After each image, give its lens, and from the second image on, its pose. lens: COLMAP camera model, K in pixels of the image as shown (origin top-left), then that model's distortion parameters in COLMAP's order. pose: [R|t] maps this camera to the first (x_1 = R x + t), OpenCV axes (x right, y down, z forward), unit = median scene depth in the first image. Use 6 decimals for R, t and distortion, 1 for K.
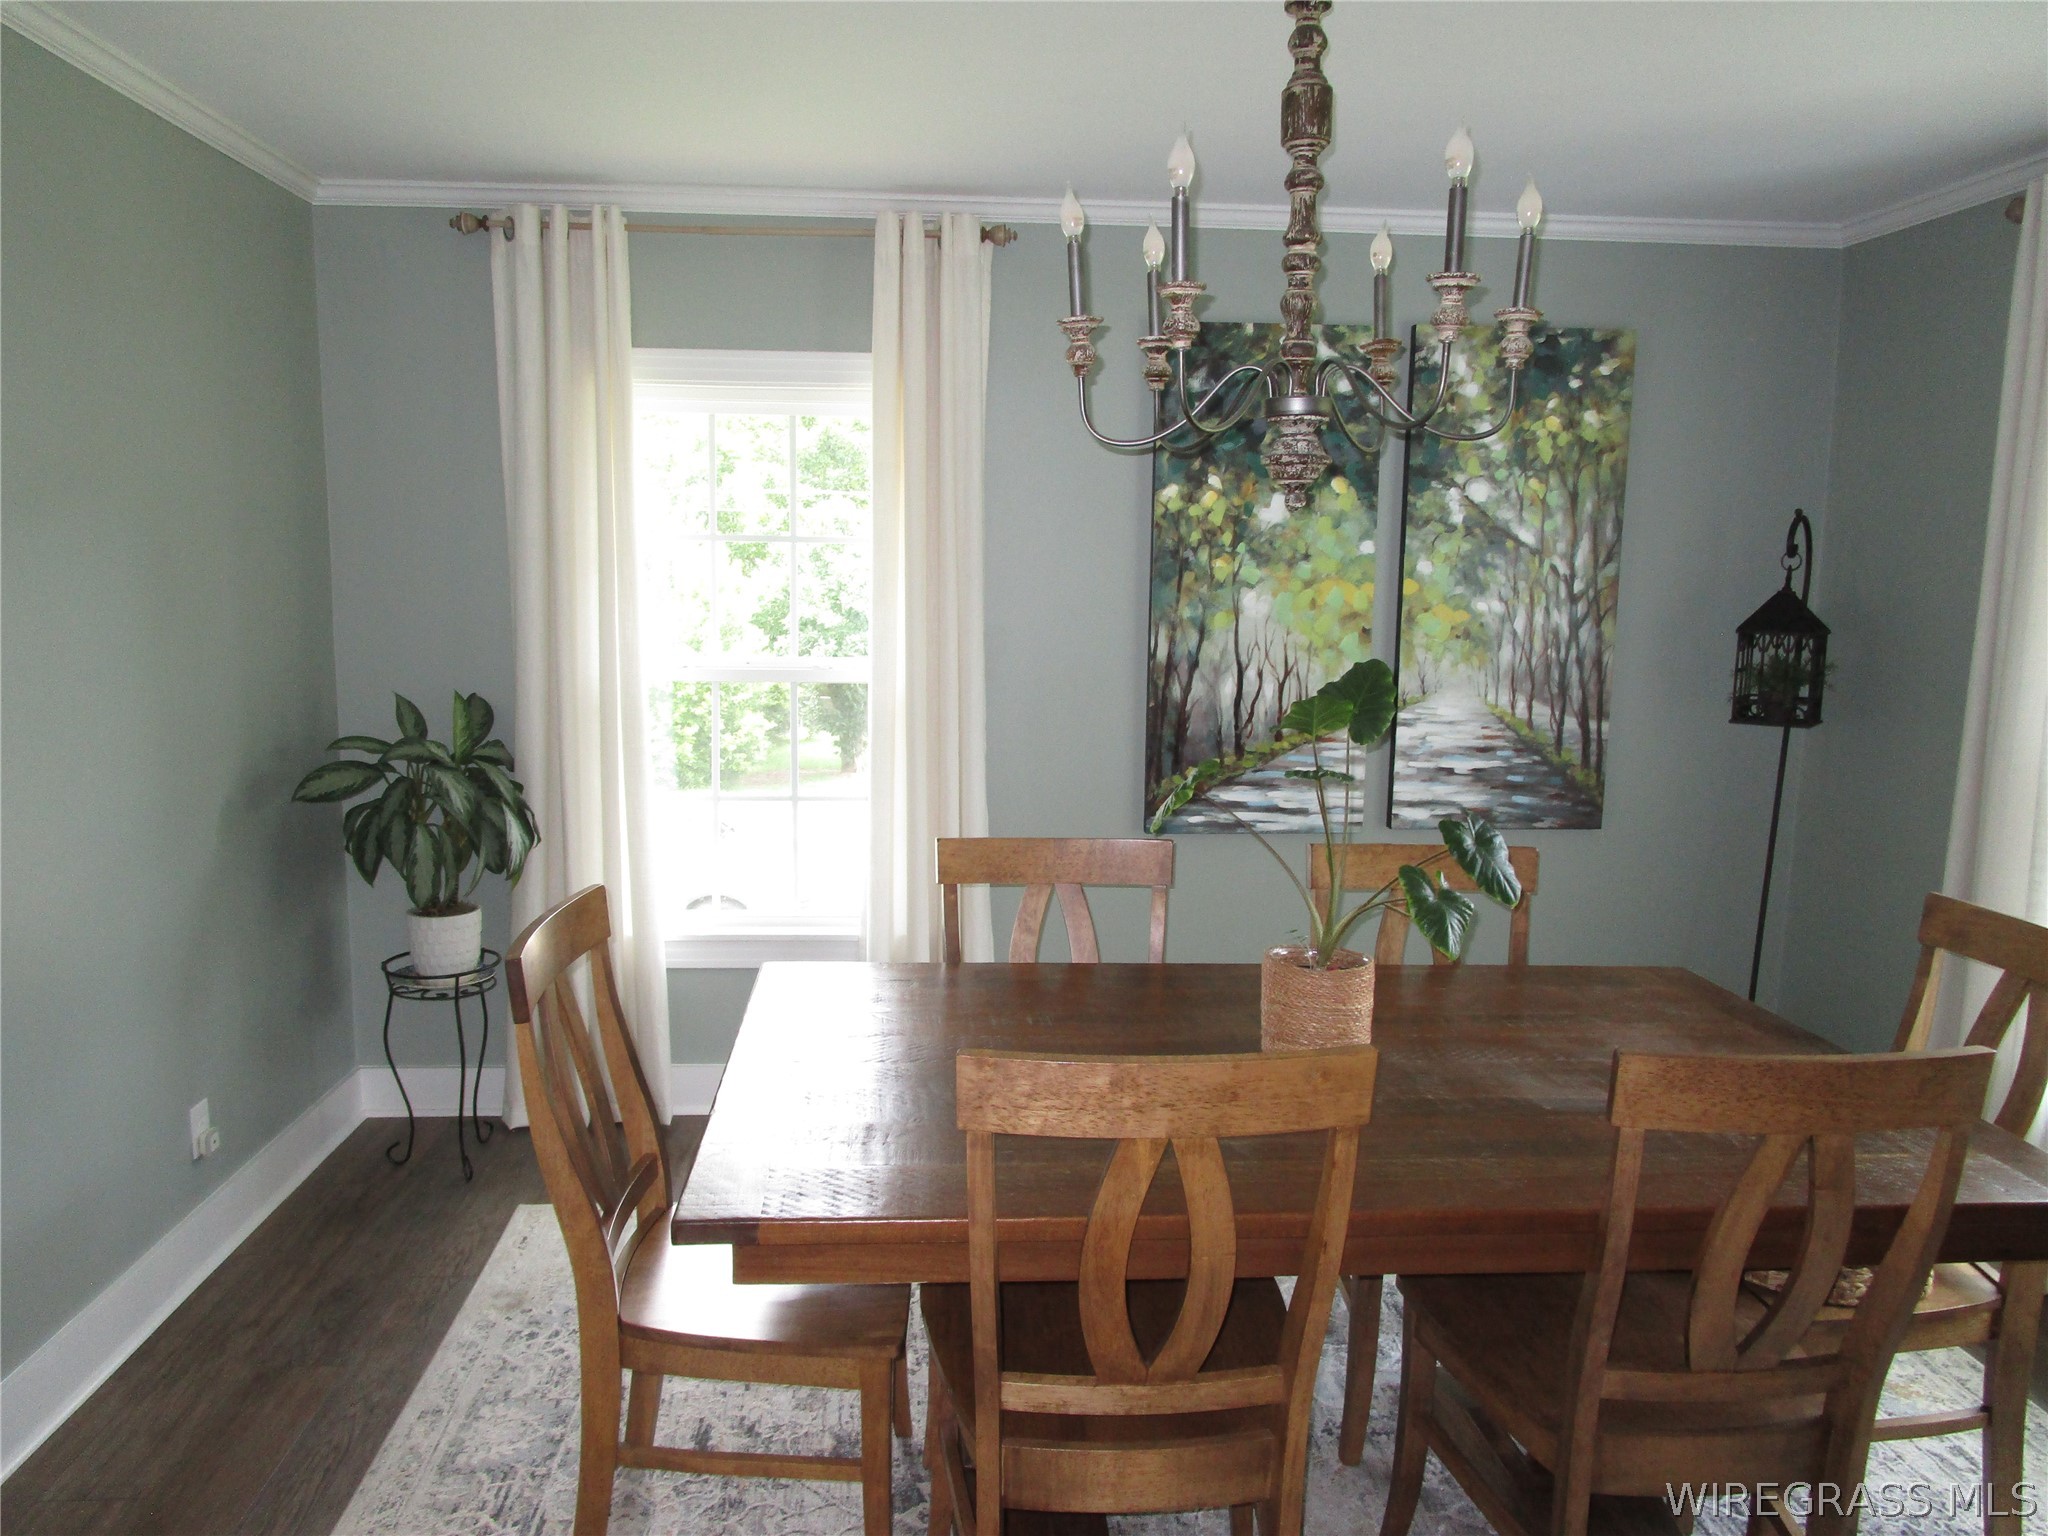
lens RADIAL K [[1458.2, 0, 1019.4], [0, 1458.2, 769.5], [0, 0, 1]] dist [-0.030241, 0.012426]
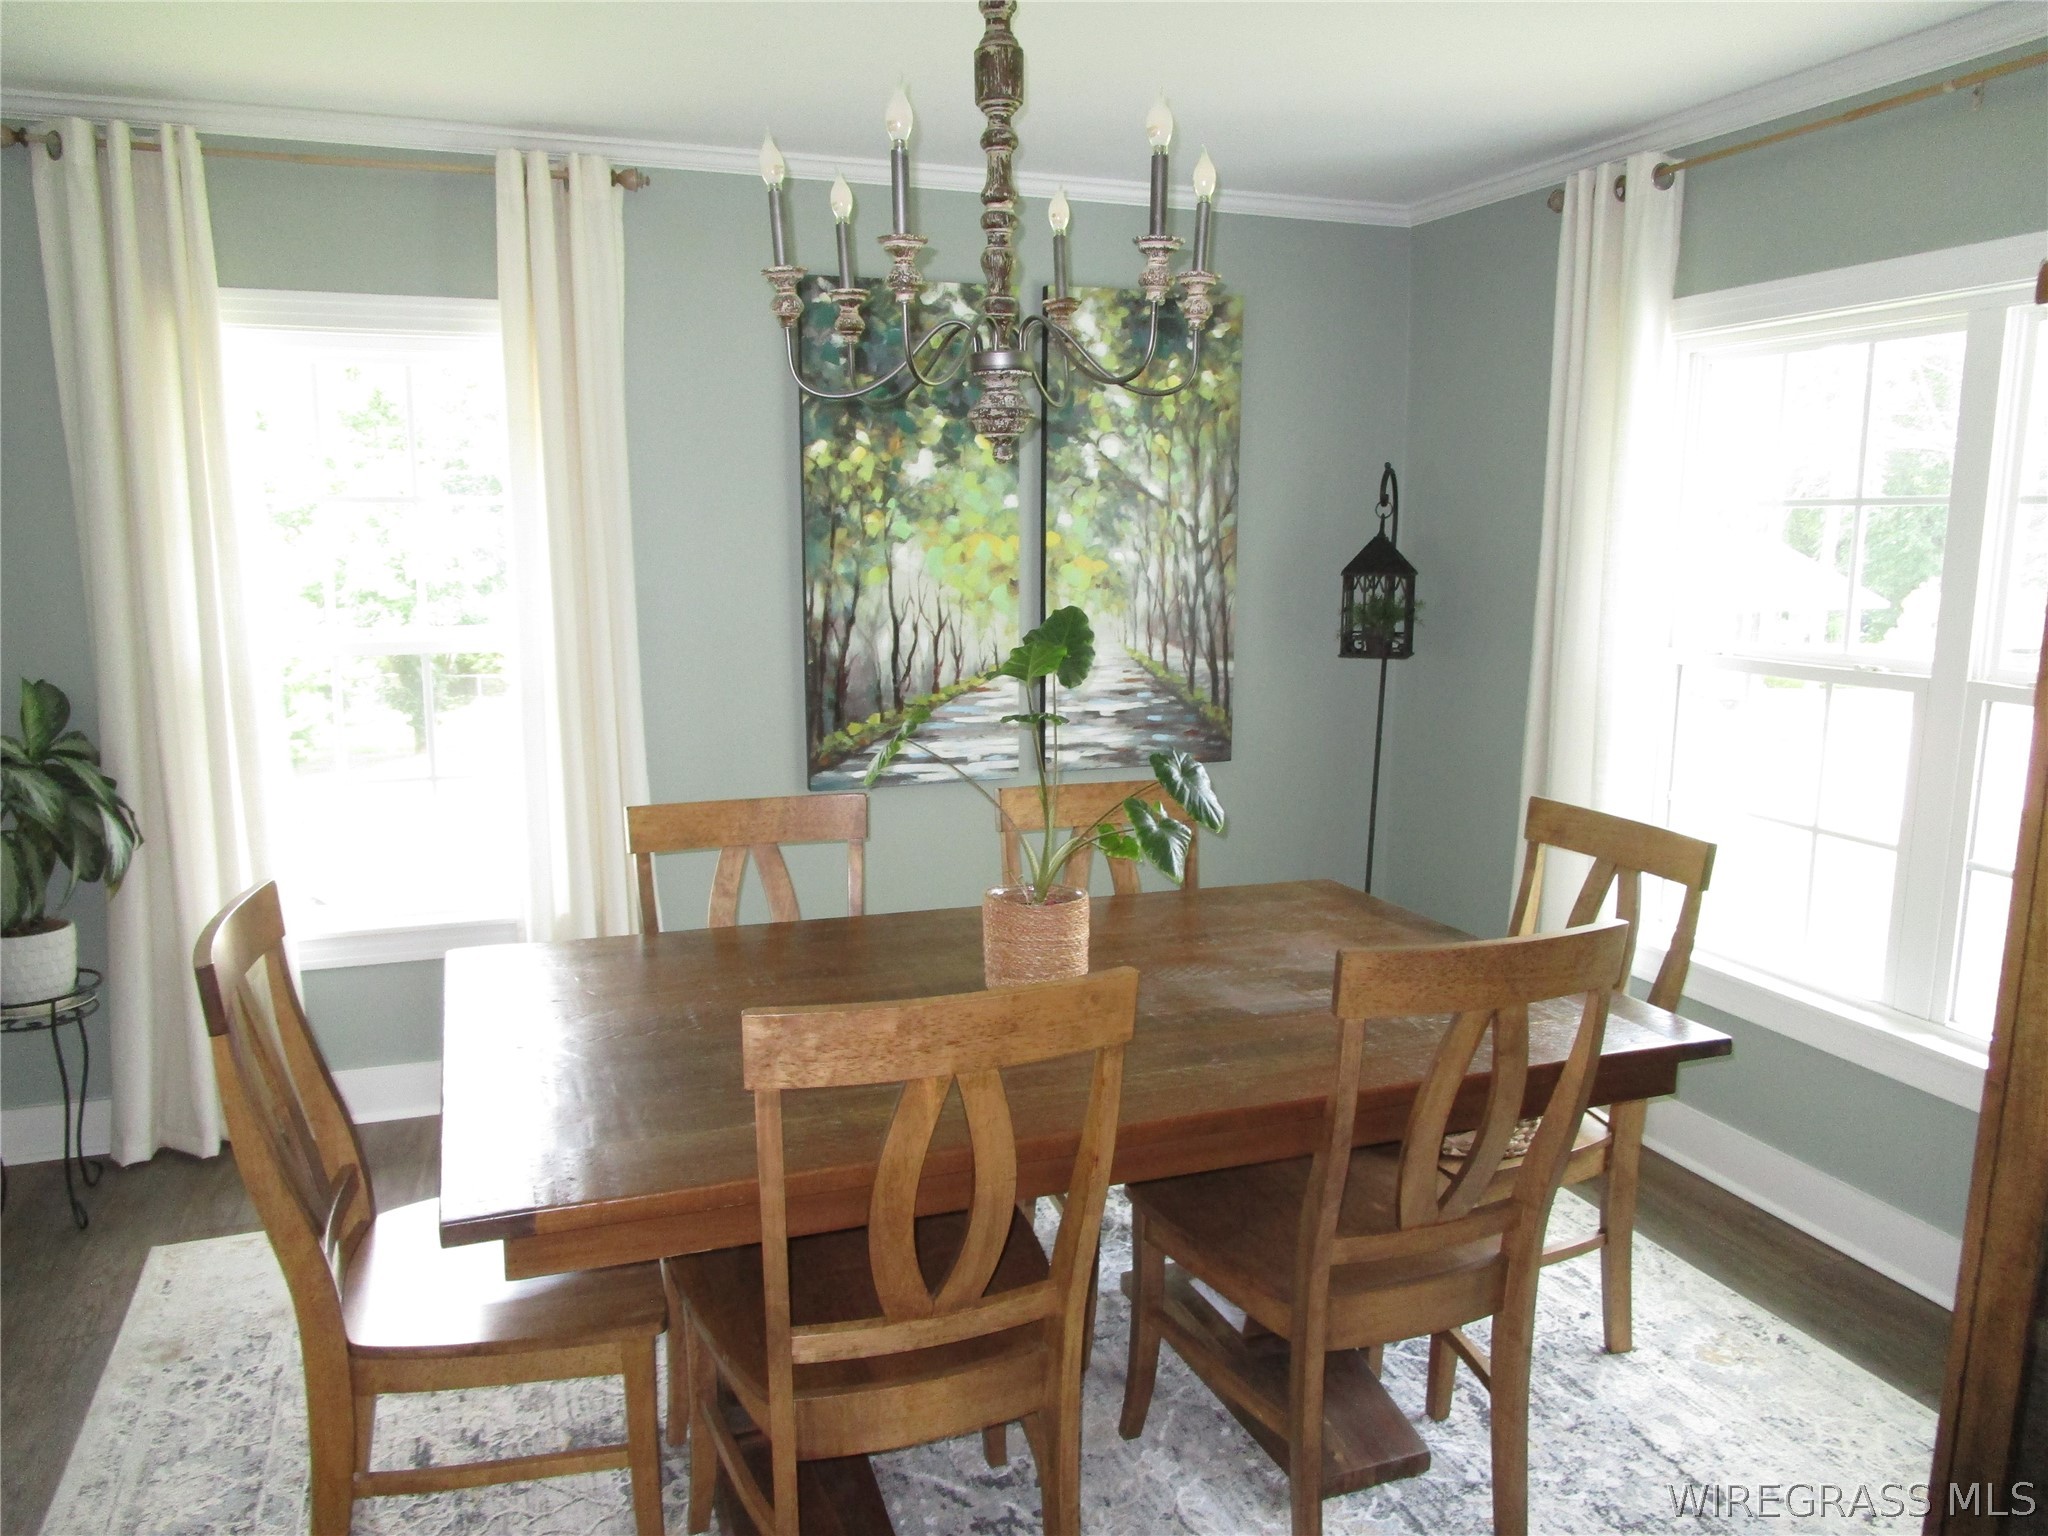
lens RADIAL K [[1458.2, 0, 1019.4], [0, 1458.2, 769.5], [0, 0, 1]] dist [-0.030241, 0.012426]
pose [[0.960280, -0.058968, 0.272735, -0.048859], [0.051522, 0.998080, 0.034389, 0.001990], [-0.274239, -0.018971, 0.961475, 0.000441]]
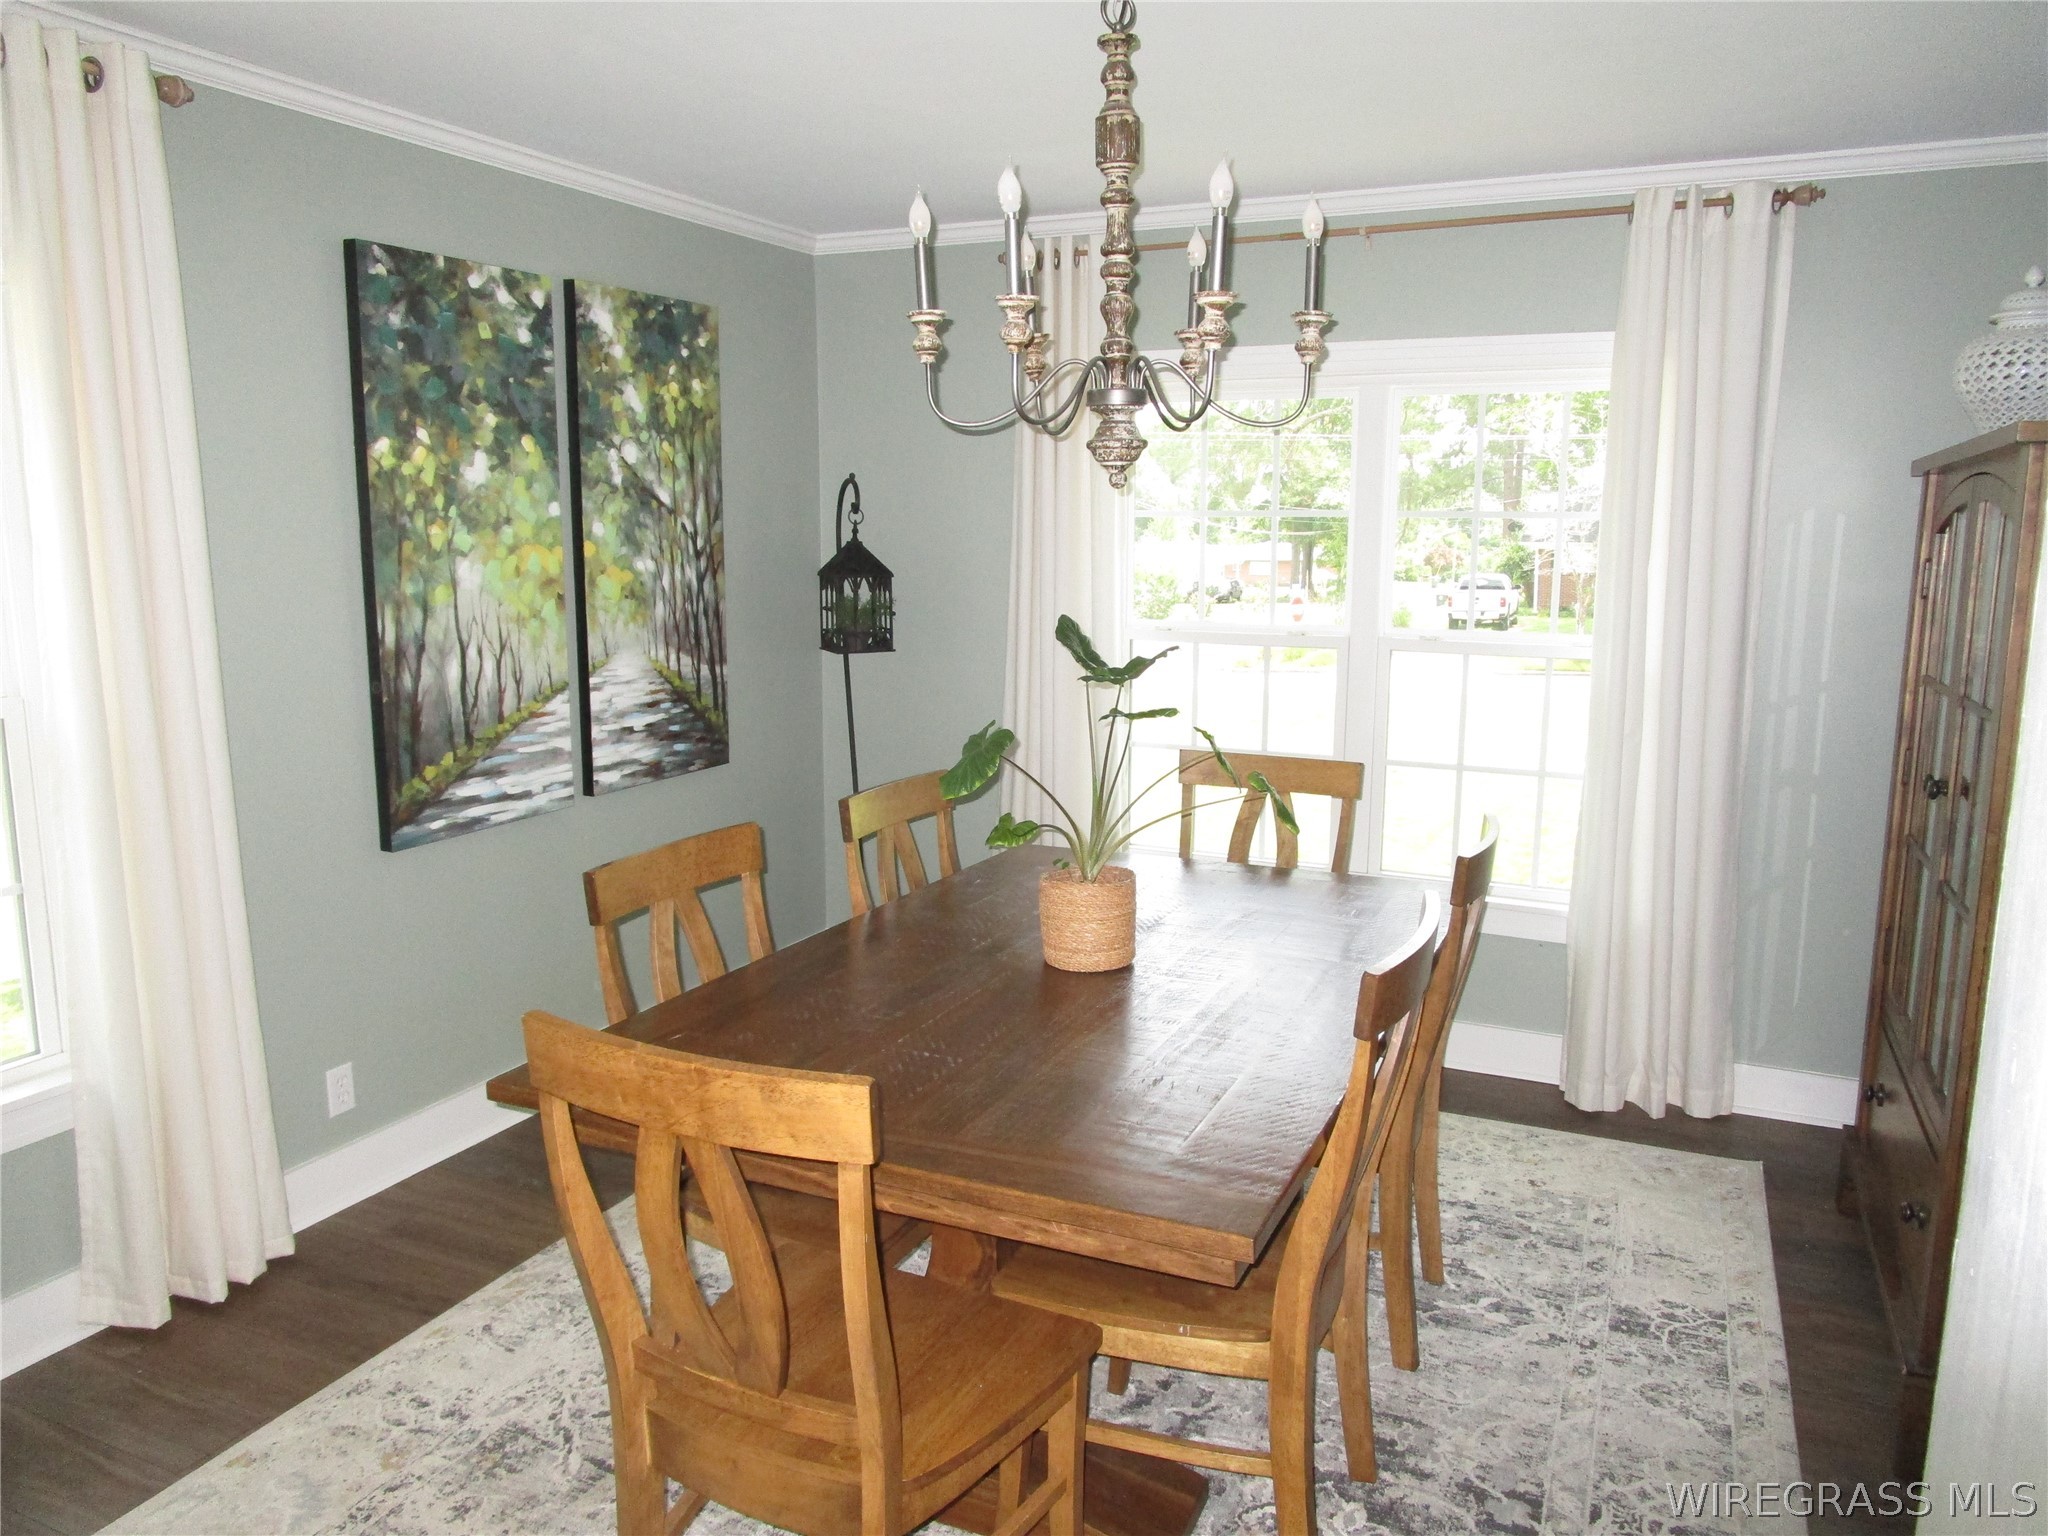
lens RADIAL K [[1458.2, 0, 1019.4], [0, 1458.2, 769.5], [0, 0, 1]] dist [-0.030241, 0.012426]
pose [[0.487701, -0.161773, 0.857891, -0.461060], [0.129149, 0.985238, 0.112368, -0.052248], [-0.863405, 0.055994, 0.501394, 0.268105]]
